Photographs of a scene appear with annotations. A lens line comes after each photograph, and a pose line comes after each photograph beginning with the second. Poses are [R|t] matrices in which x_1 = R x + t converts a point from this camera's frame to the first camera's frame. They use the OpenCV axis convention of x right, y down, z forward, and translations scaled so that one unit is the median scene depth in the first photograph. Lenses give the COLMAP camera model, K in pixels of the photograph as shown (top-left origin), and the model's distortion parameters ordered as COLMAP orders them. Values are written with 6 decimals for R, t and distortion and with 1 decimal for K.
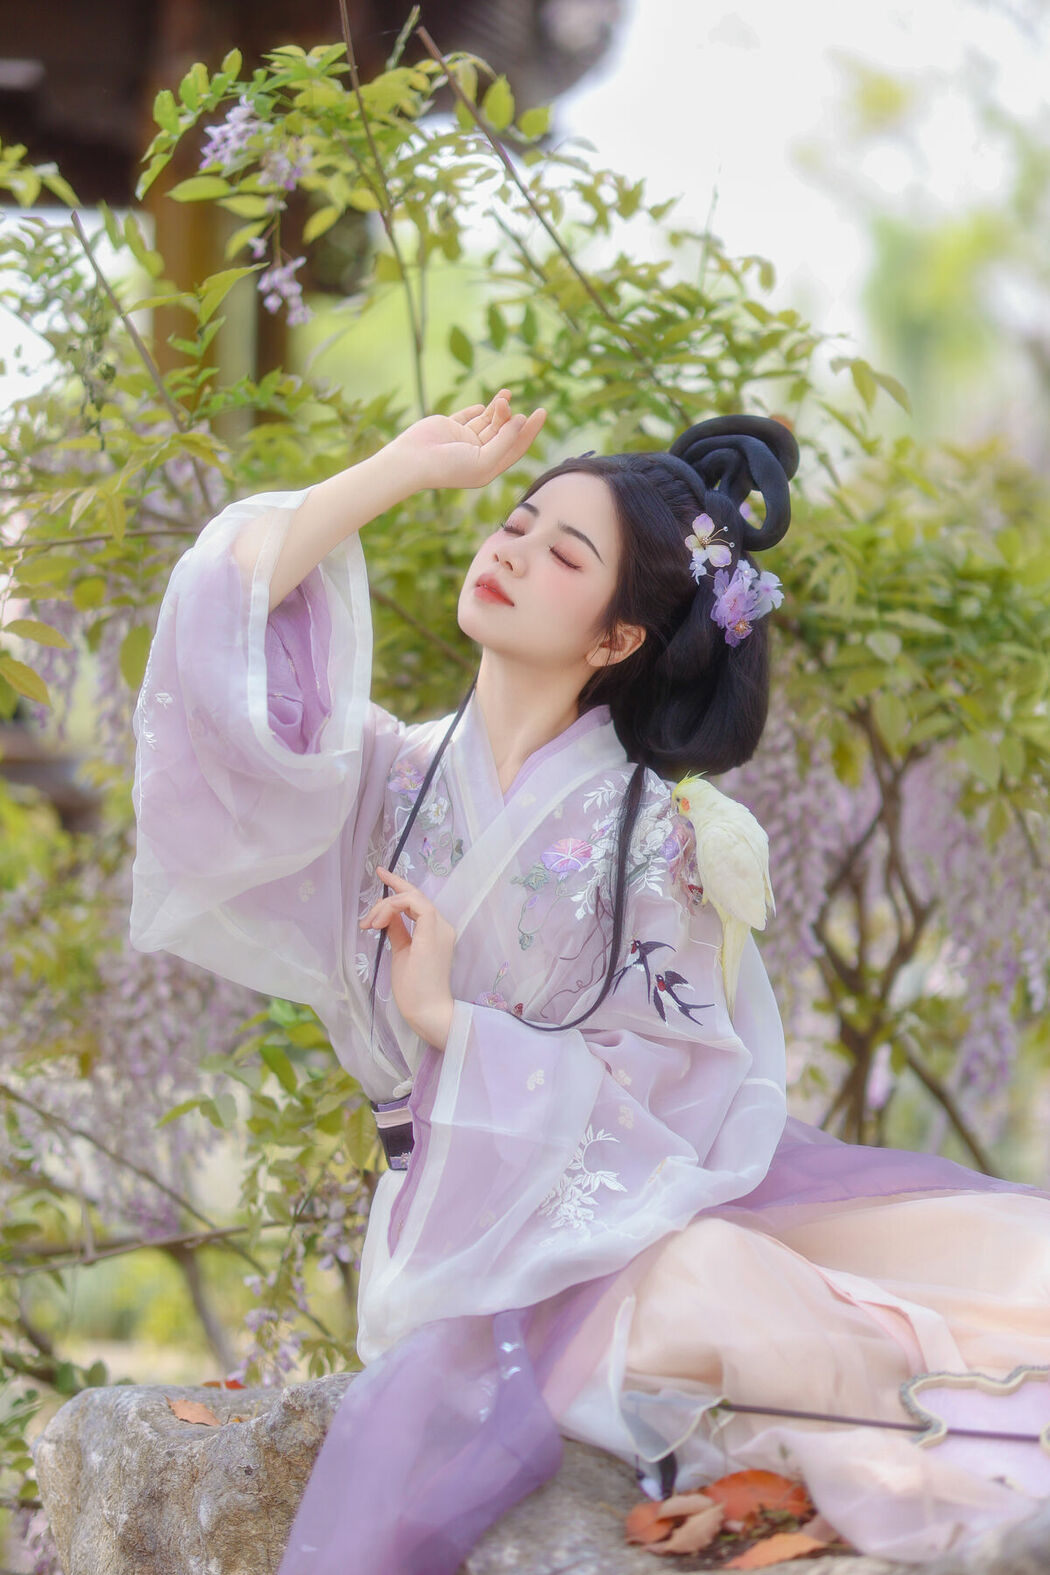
lens RADIAL K [[3816.3, 0, 525.1], [0, 3816.3, 833.5], [0, 0, 1]] dist [-0.008564, -0.515631]
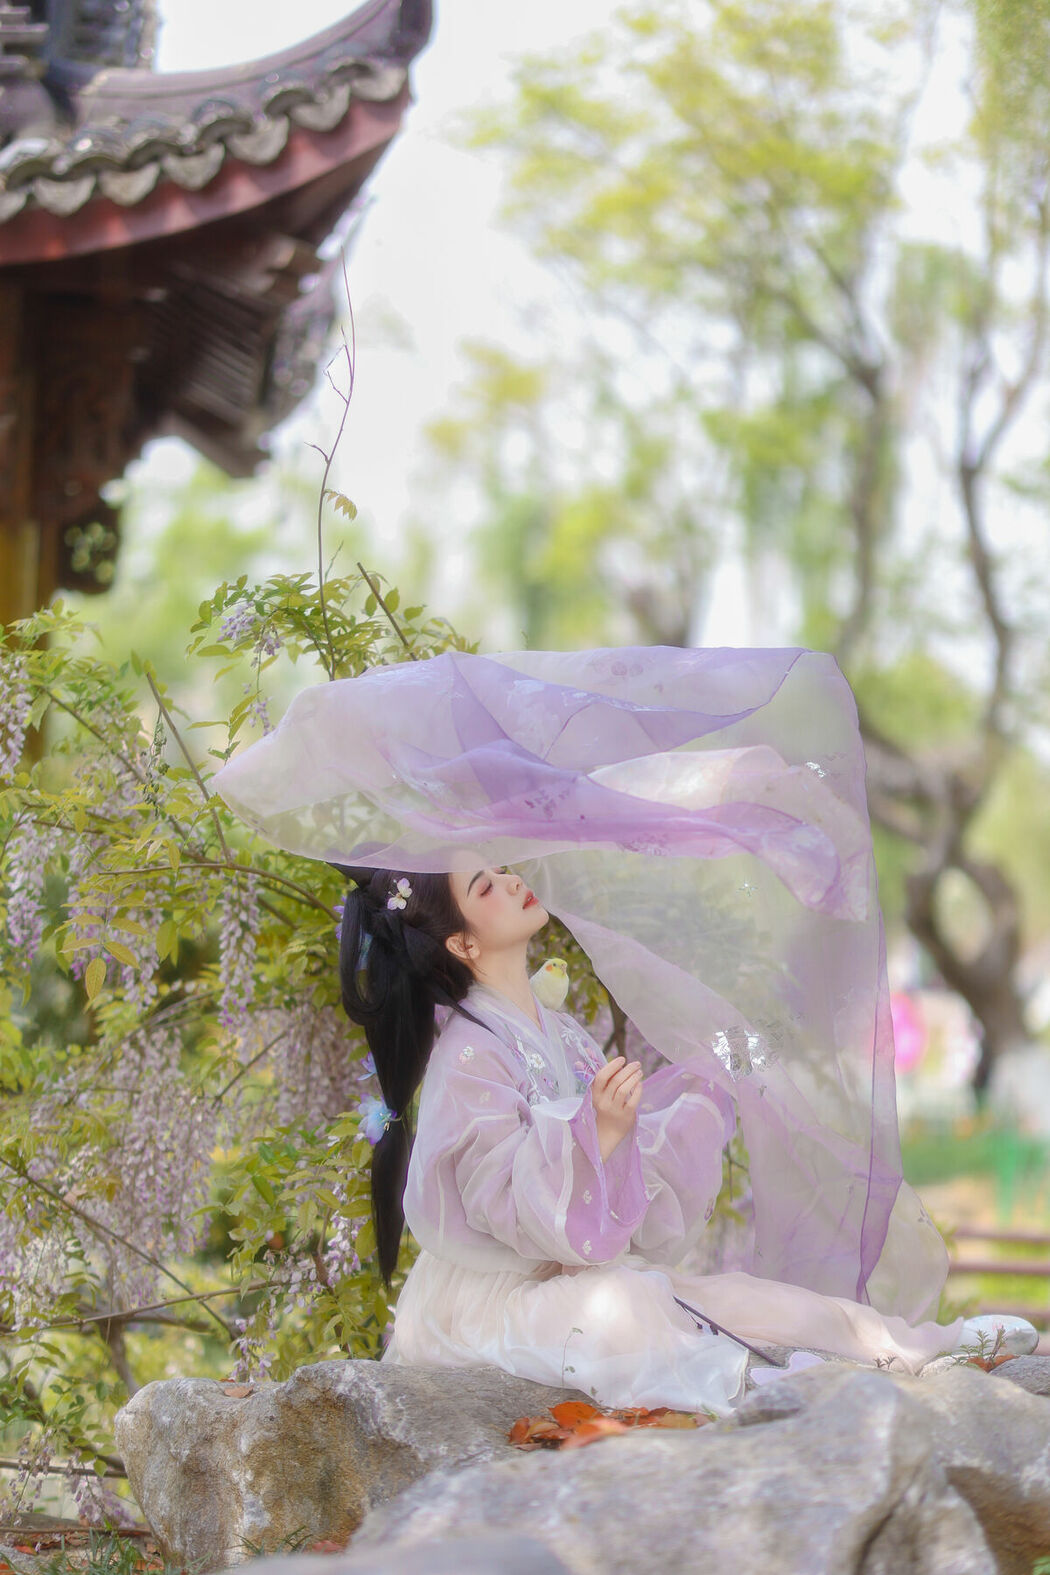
lens RADIAL K [[3759.0, 0, 516.5], [0, 3759.0, 777.4], [0, 0, 1]] dist [0.116200, -0.713872]
pose [[0.994128, 0.025033, 0.105277, -0.142235], [-0.017646, 0.997354, -0.070523, -0.004288], [-0.106764, 0.068251, 0.991939, -0.694840]]
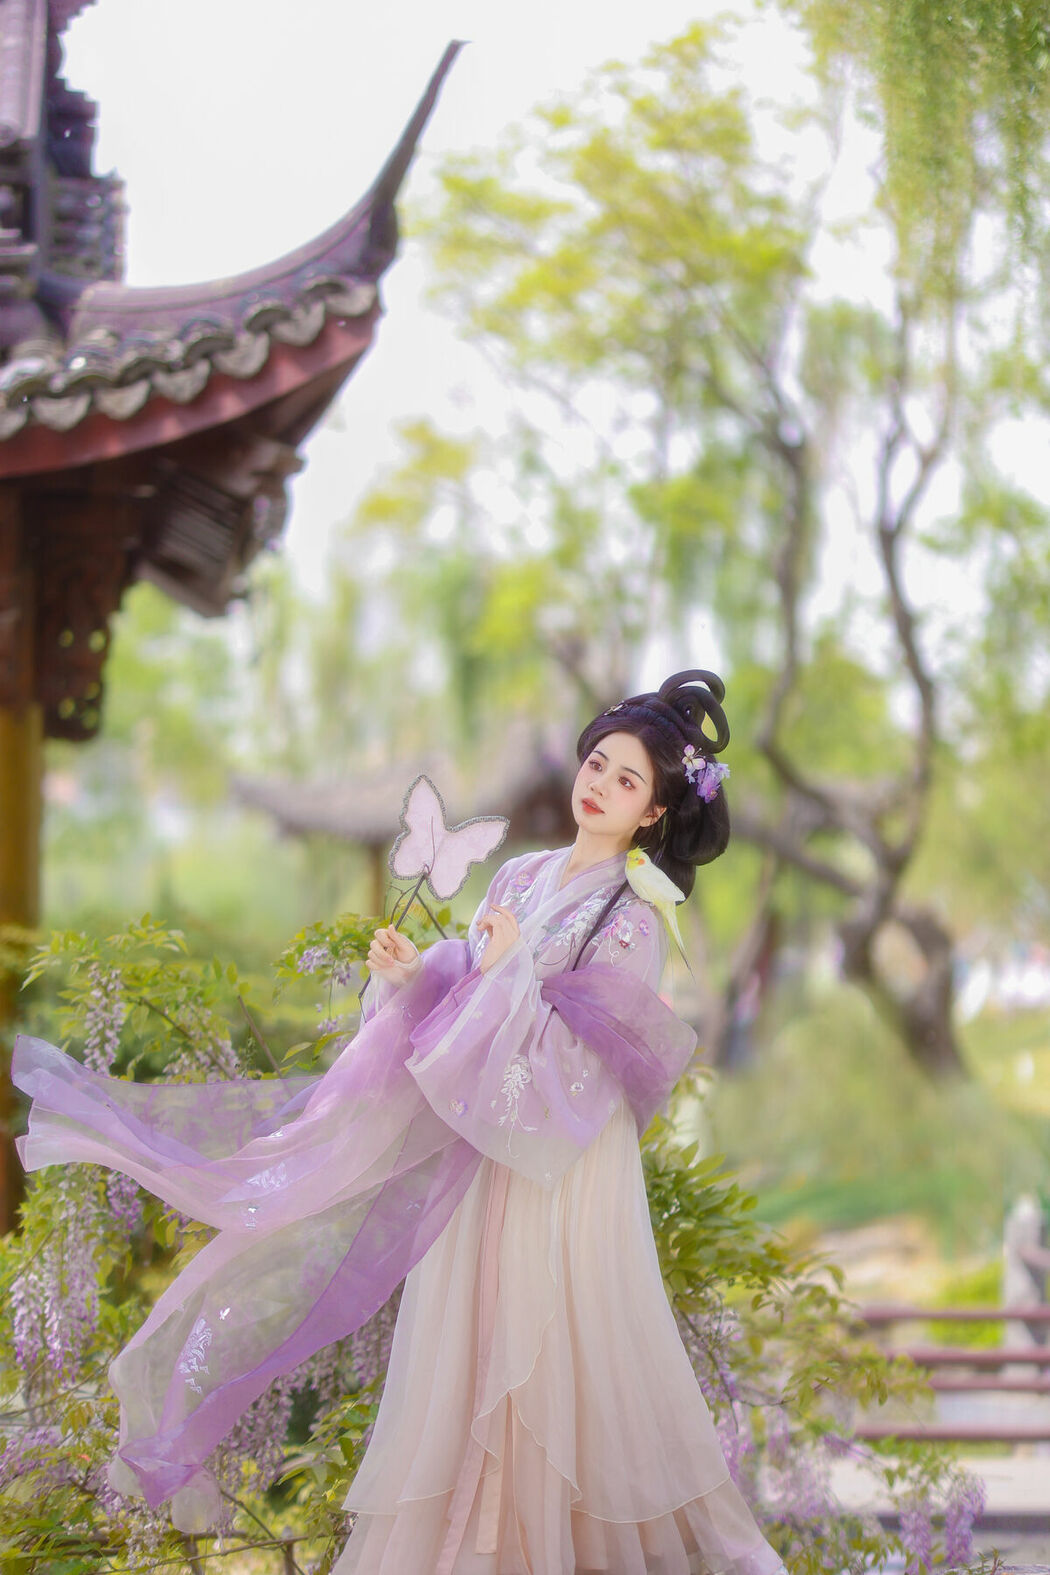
lens RADIAL K [[3757.7, 0, 482.4], [0, 3757.7, 781.3], [0, 0, 1]] dist [0.011938, 0.523588]
pose [[0.992795, -0.012226, 0.119198, -0.238170], [0.020291, 0.997568, -0.066683, -0.153797], [-0.118093, 0.068622, 0.990629, -0.951110]]
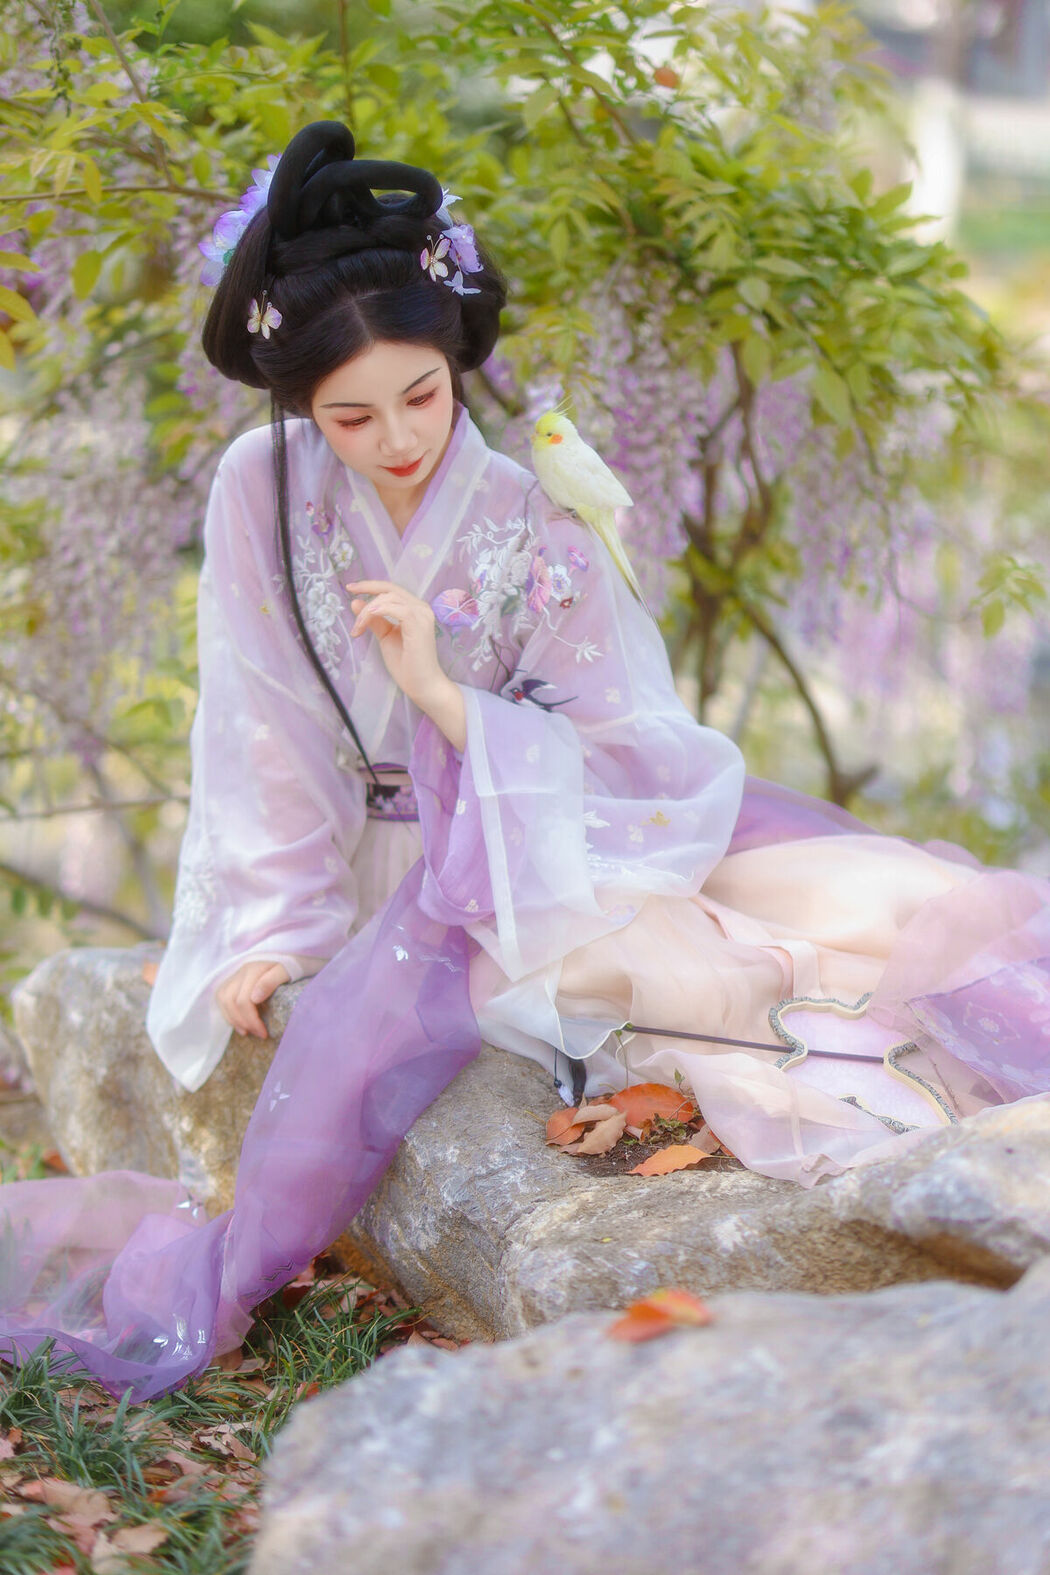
lens RADIAL K [[3823.8, 0, 524.0], [0, 3823.8, 725.0], [0, 0, 1]] dist [-0.214344, 1.276745]
pose [[0.997403, 0.017658, 0.069822, -0.058731], [-0.029937, 0.983403, 0.178948, -0.141575], [-0.065503, -0.180574, 0.981378, -0.151847]]
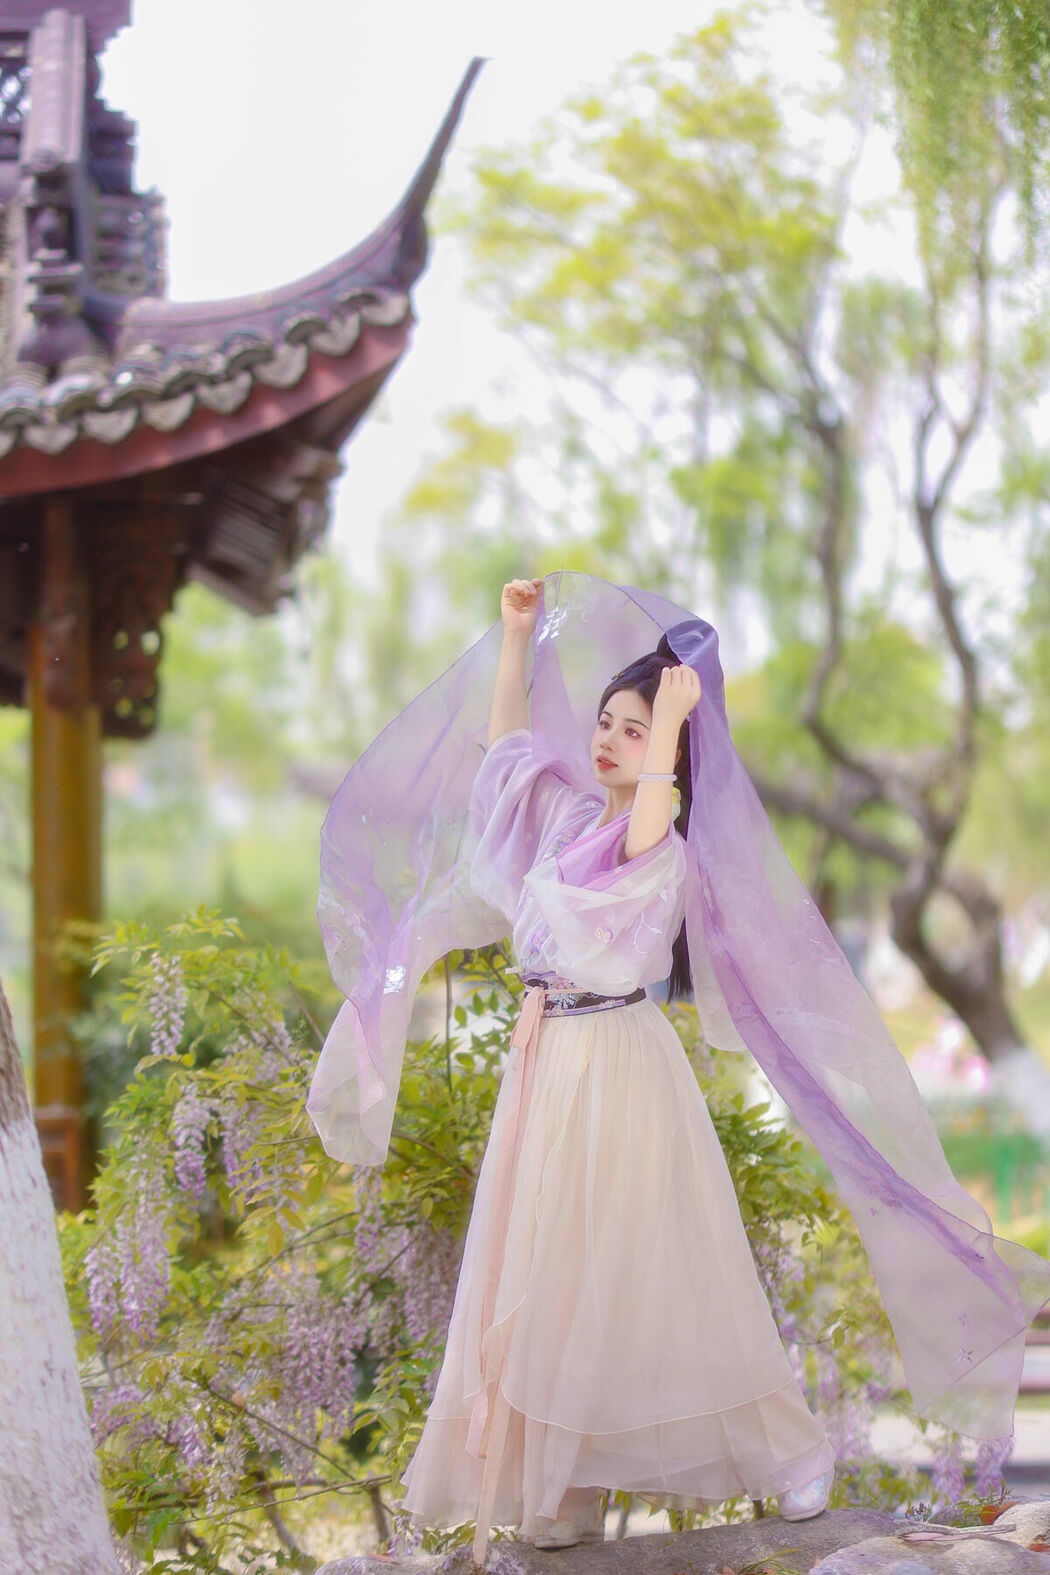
lens RADIAL K [[3759.0, 0, 516.5], [0, 3759.0, 777.4], [0, 0, 1]] dist [0.116200, -0.713872]
pose [[0.992864, -0.040571, 0.112138, -0.237890], [0.047793, 0.996901, -0.062477, -0.150621], [-0.109256, 0.067390, 0.991727, -1.113178]]
